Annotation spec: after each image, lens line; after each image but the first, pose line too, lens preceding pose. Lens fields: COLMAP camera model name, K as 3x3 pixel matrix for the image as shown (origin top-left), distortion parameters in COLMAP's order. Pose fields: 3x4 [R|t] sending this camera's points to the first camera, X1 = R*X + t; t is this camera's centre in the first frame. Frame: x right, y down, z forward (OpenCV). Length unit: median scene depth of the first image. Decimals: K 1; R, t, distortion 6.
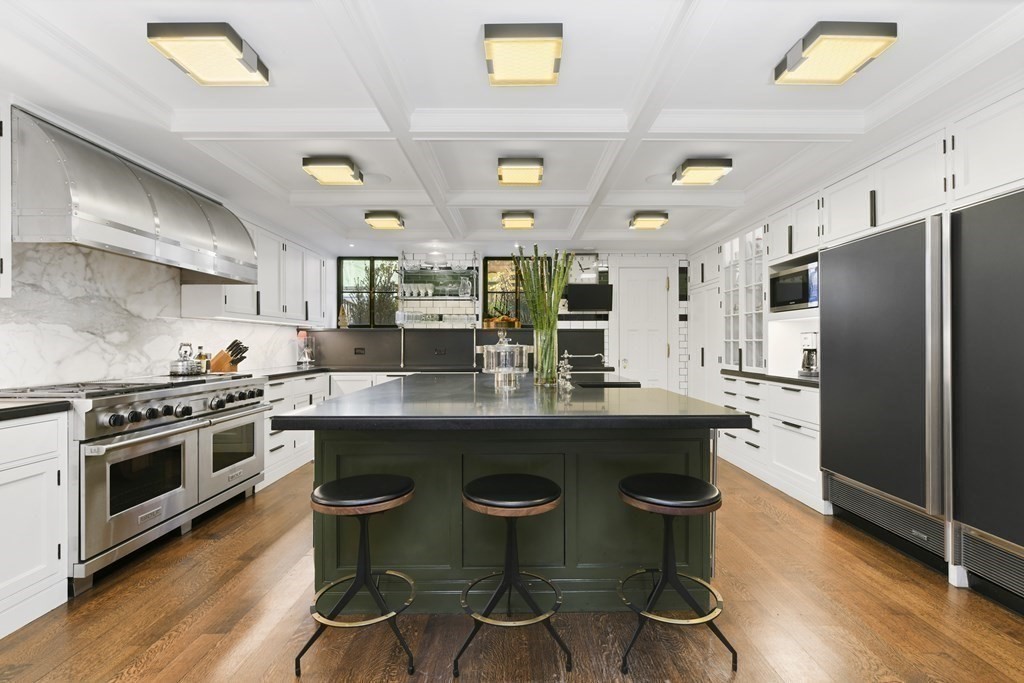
lens RADIAL K [[430.0, 0, 513.7], [0, 430.0, 341.8], [0, 0, 1]] dist [-0.005073, 0.000123]
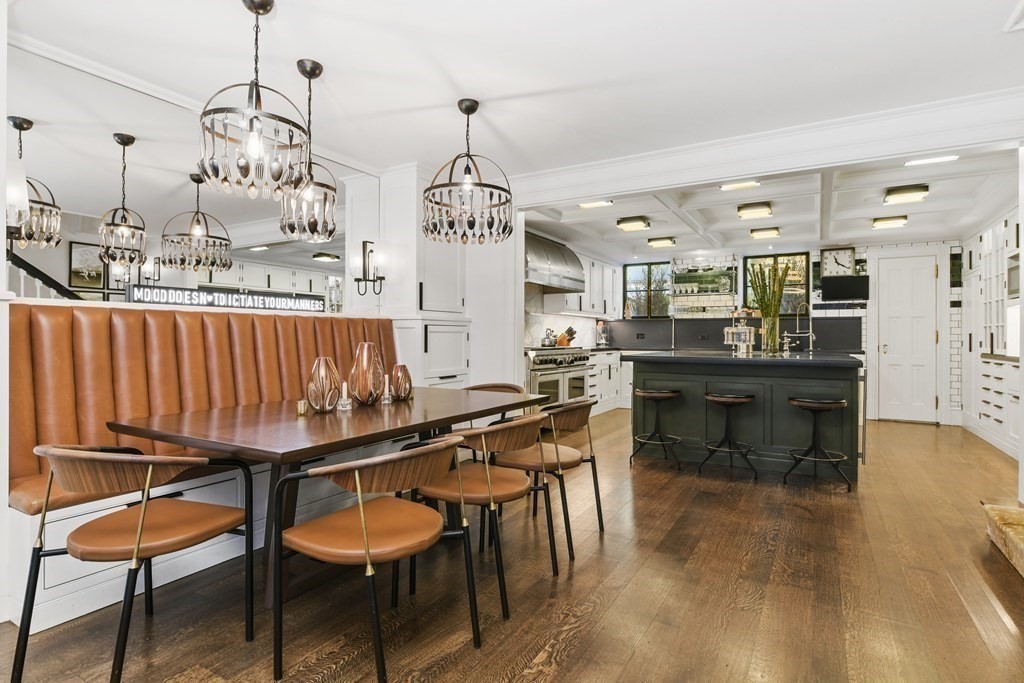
lens RADIAL K [[527.3, 0, 517.5], [0, 527.3, 340.8], [0, 0, 1]] dist [-0.002181, -0.000209]
pose [[0.860019, 0.007509, -0.510206, 0.146441], [-0.003674, 0.999957, 0.008524, 0.023646], [0.510248, -0.005457, 0.860010, -0.597890]]
